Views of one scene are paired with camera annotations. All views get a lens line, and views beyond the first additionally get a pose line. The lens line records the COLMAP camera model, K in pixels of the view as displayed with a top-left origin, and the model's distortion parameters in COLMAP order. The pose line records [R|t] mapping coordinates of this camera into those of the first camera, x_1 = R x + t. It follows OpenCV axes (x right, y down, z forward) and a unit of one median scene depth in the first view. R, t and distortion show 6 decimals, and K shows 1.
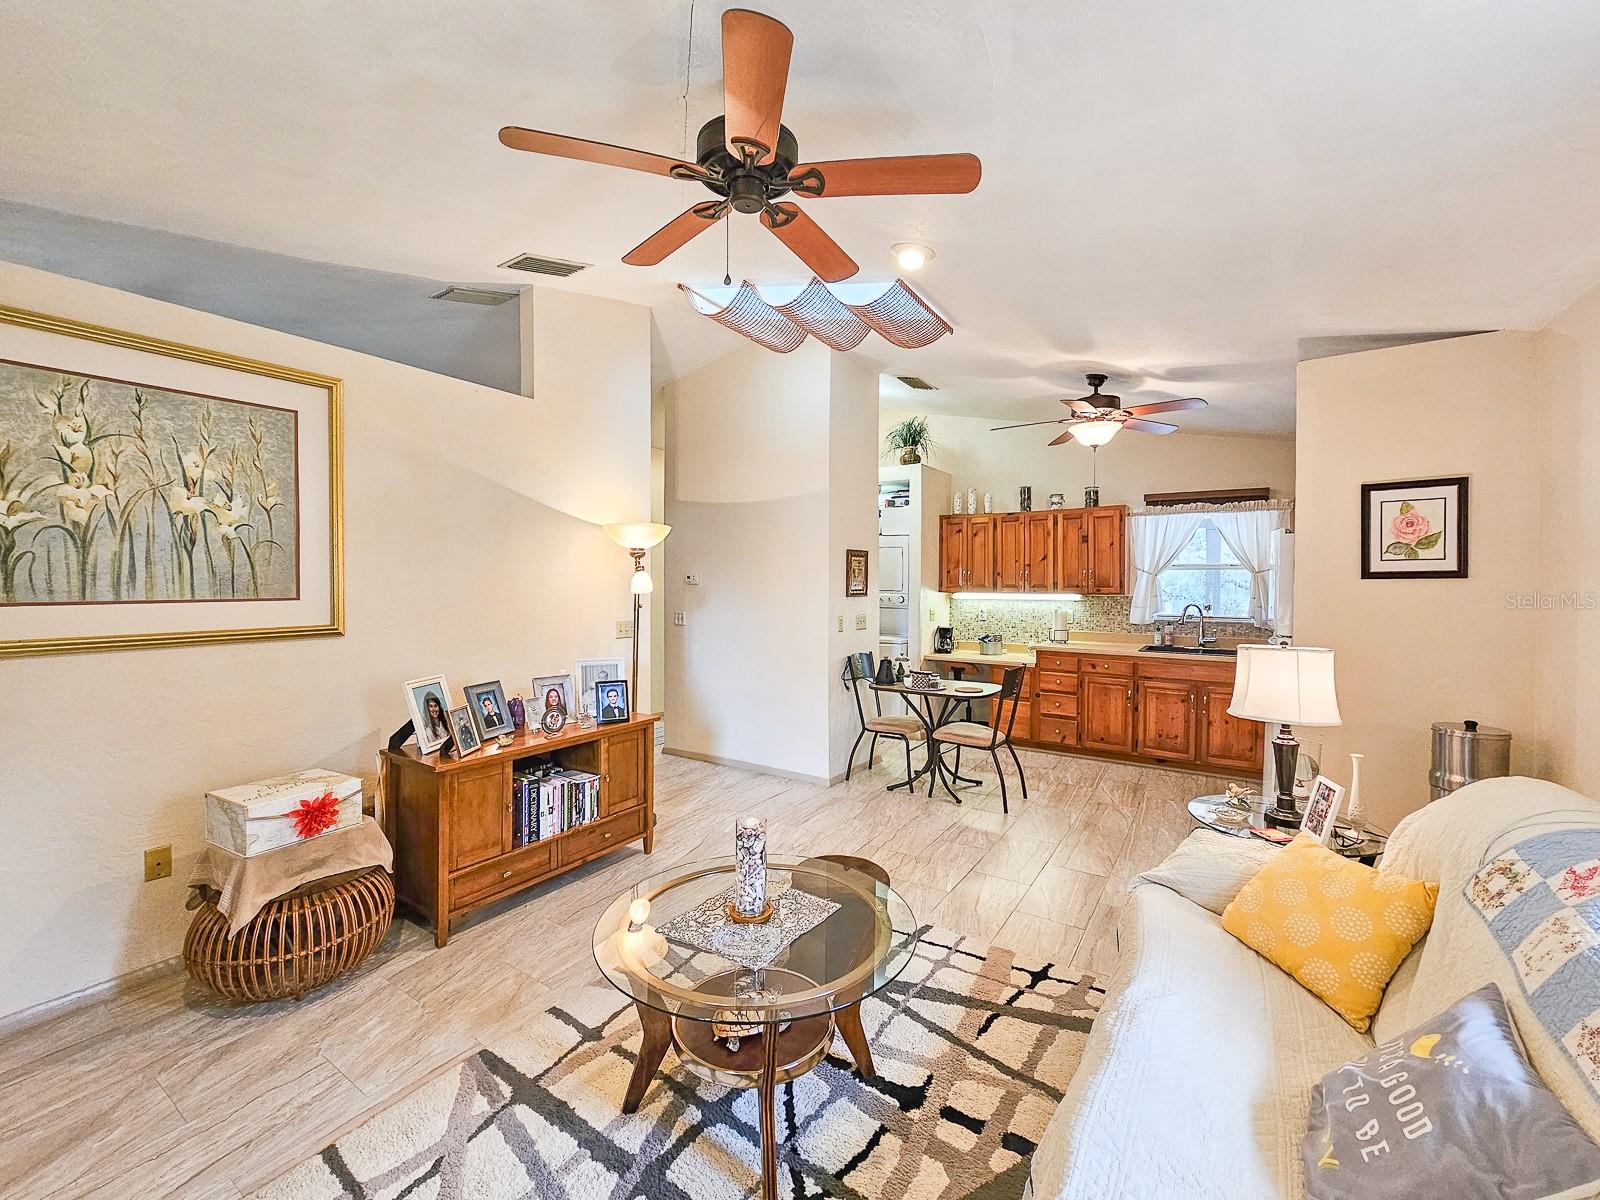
lens RADIAL K [[647.6, 0, 806.3], [0, 647.6, 589.5], [0, 0, 1]] dist [-0.002158, 0.000009]
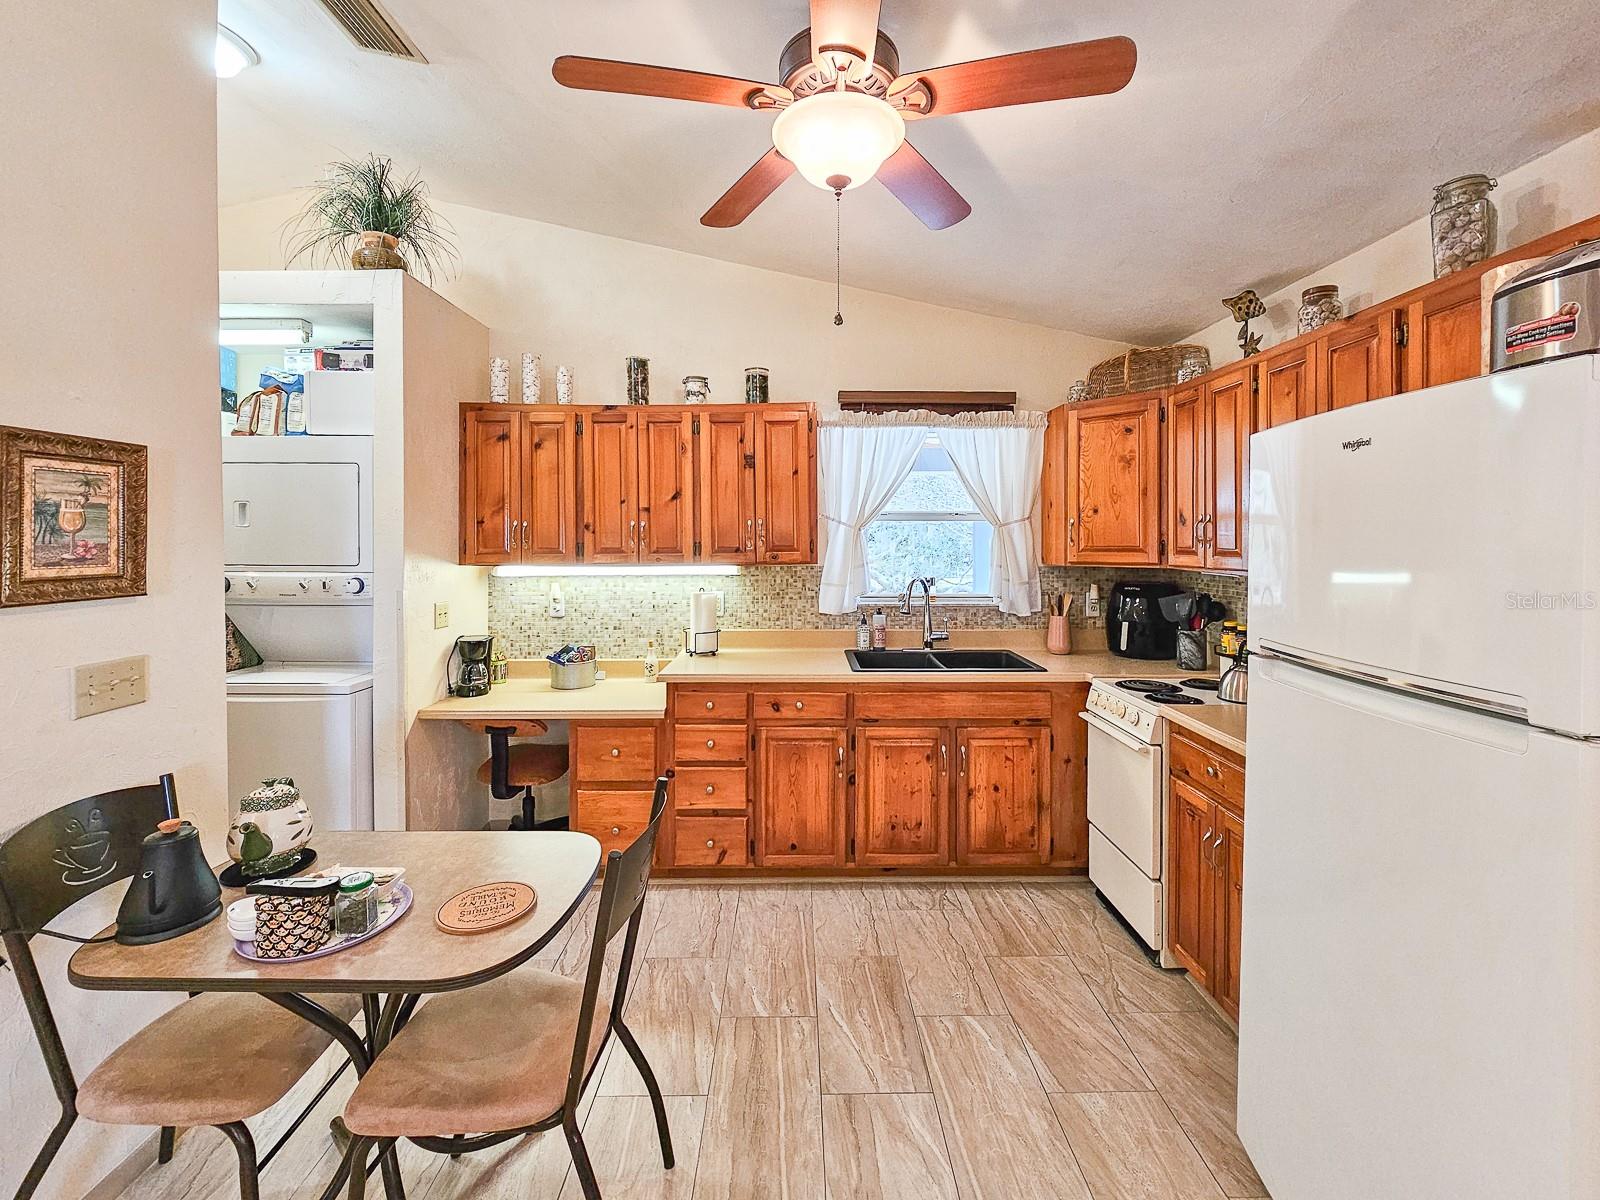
lens RADIAL K [[647.6, 0, 804.1], [0, 647.6, 544.1], [0, 0, 1]] dist [-0.002158, 0.000009]
pose [[0.821496, -0.010206, 0.570123, 0.158196], [0.012623, 0.999920, -0.000287, -0.008846], [-0.570074, 0.007432, 0.821560, 0.522321]]
